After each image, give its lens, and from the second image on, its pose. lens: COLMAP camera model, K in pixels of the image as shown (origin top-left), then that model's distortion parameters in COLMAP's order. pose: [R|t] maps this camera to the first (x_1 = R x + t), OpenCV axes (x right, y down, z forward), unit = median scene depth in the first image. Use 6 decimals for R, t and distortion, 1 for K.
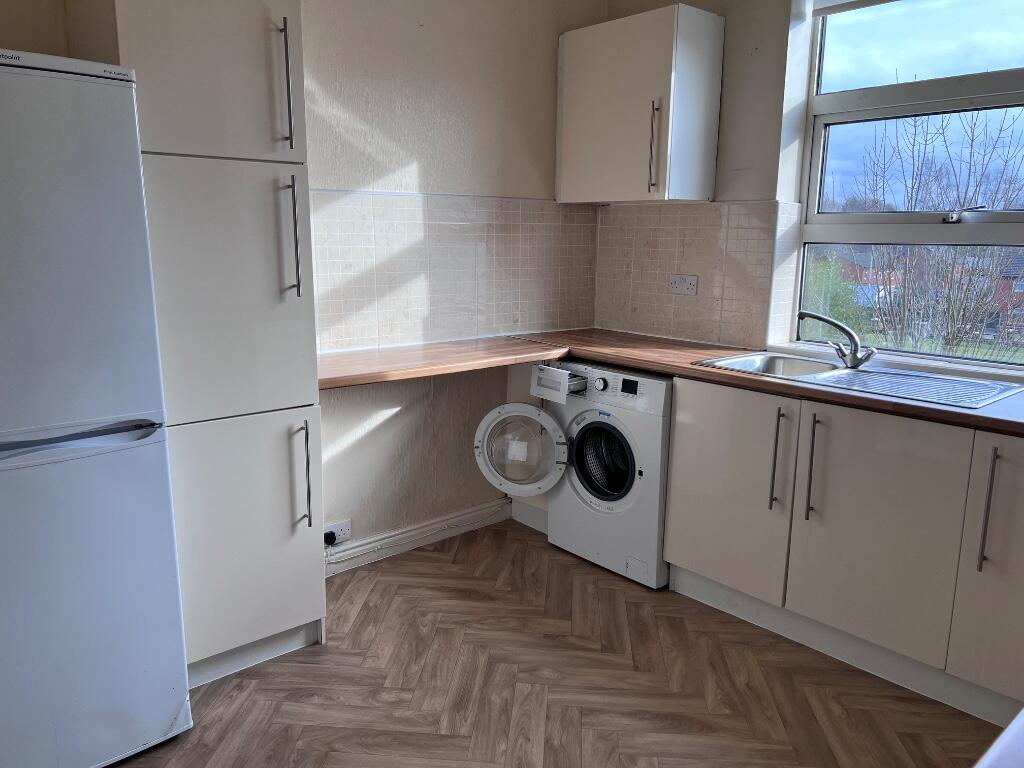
lens RADIAL K [[763.7, 0, 512.0], [0, 763.7, 384.0], [0, 0, 1]] dist [0.003412, -0.003591]
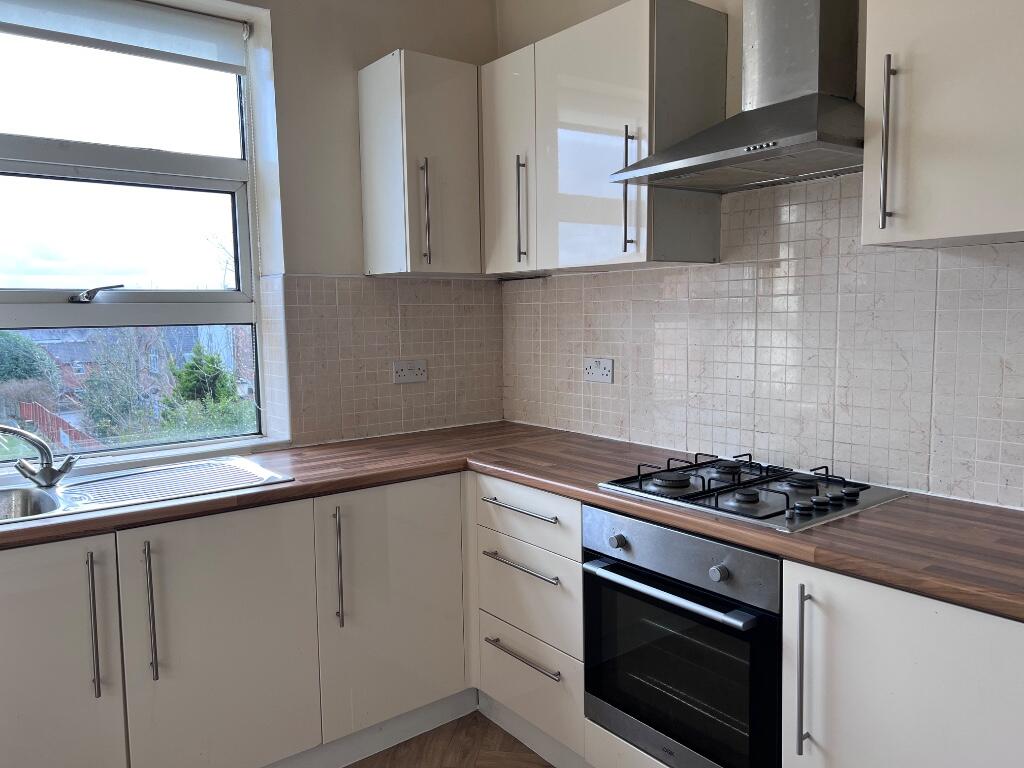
lens RADIAL K [[772.4, 0, 512.7], [0, 772.4, 357.9], [0, 0, 1]] dist [0.003881, 0.001474]
pose [[0.069188, -0.075498, 0.994743, -0.329684], [0.209610, 0.975973, 0.059495, -0.106893], [-0.975334, 0.204392, 0.083351, 0.499996]]
